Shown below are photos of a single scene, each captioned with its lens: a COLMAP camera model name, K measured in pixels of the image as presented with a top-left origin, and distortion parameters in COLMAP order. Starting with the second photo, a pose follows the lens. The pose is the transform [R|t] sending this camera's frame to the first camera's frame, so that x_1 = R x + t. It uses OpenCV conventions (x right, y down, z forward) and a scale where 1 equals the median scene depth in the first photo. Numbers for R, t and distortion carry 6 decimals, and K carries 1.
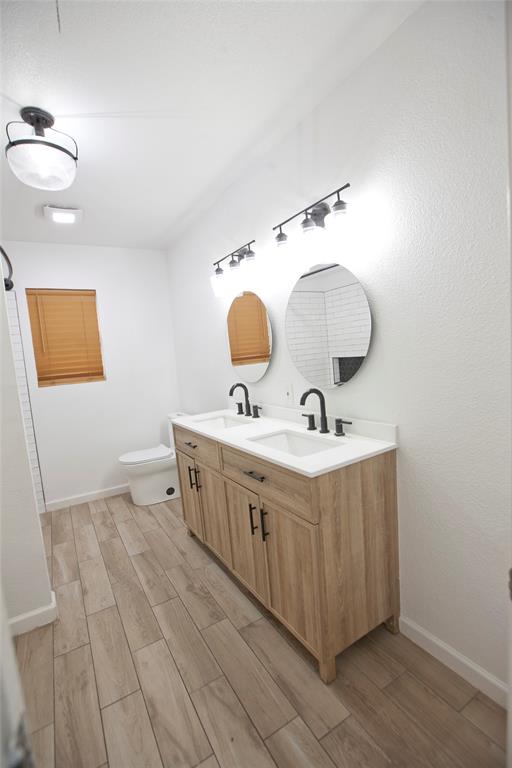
lens RADIAL K [[361.2, 0, 256.0], [0, 361.2, 384.0], [0, 0, 1]] dist [-0.082752, 0.065092]
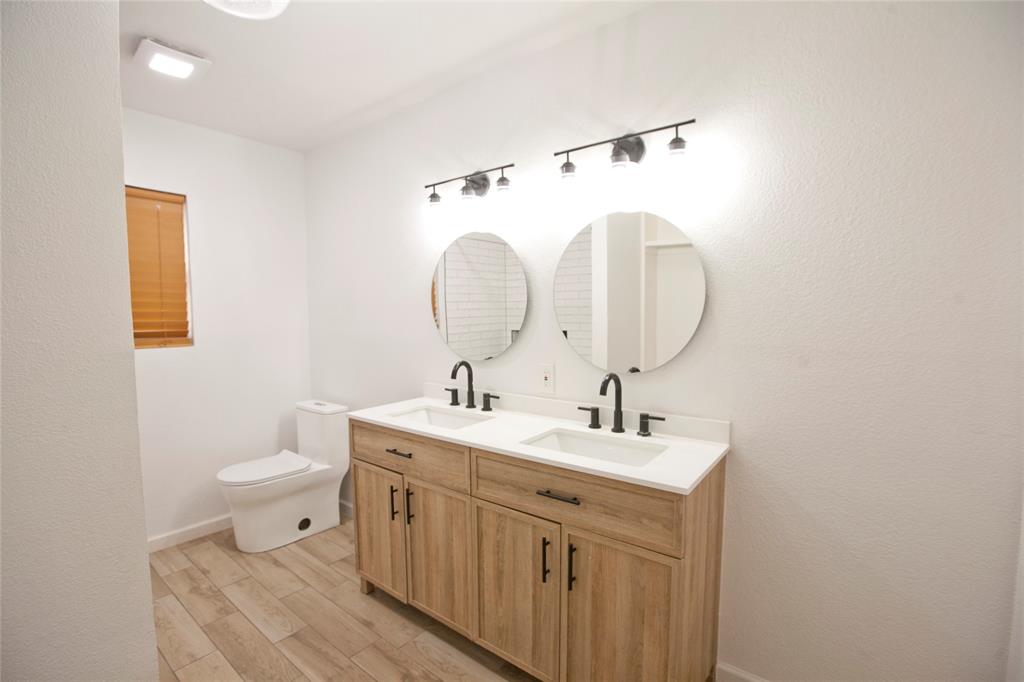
lens RADIAL K [[471.7, 0, 512.0], [0, 471.7, 341.0], [0, 0, 1]] dist [-0.056581, 0.023223]
pose [[0.932501, 0.052659, 0.357308, -0.281361], [-0.036801, 0.998018, -0.051044, 0.002247], [-0.359288, 0.034450, 0.932591, 0.112609]]
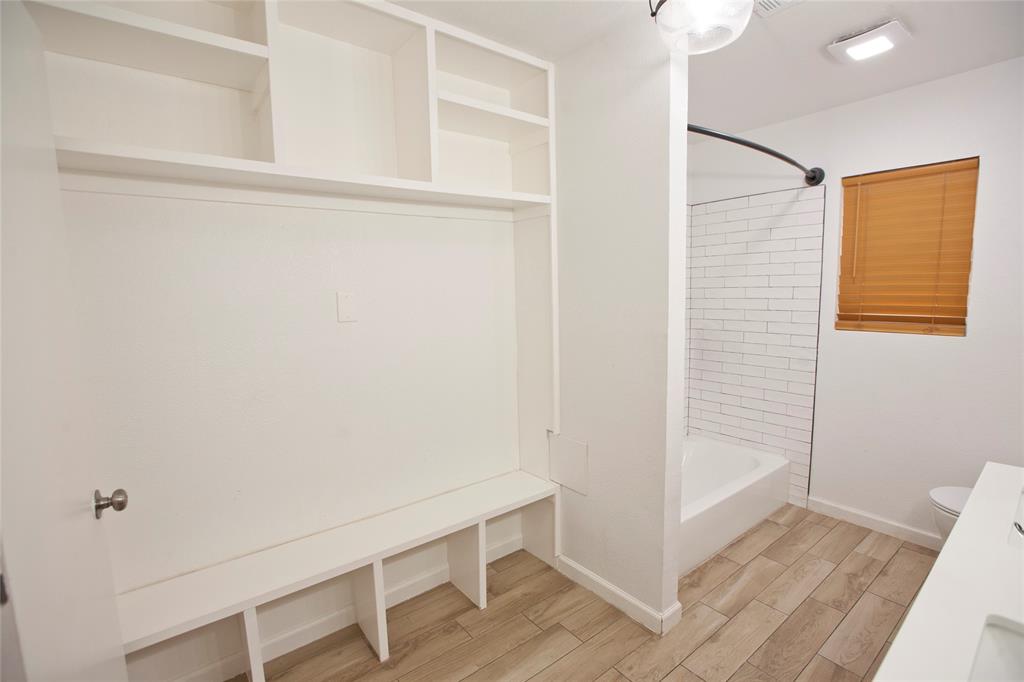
lens RADIAL K [[471.7, 0, 512.0], [0, 471.7, 341.0], [0, 0, 1]] dist [-0.056581, 0.023223]
pose [[0.124691, 0.185614, -0.974679, 0.199883], [-0.085708, 0.980689, 0.175794, -0.090424], [0.988487, 0.061618, 0.138192, 0.374456]]
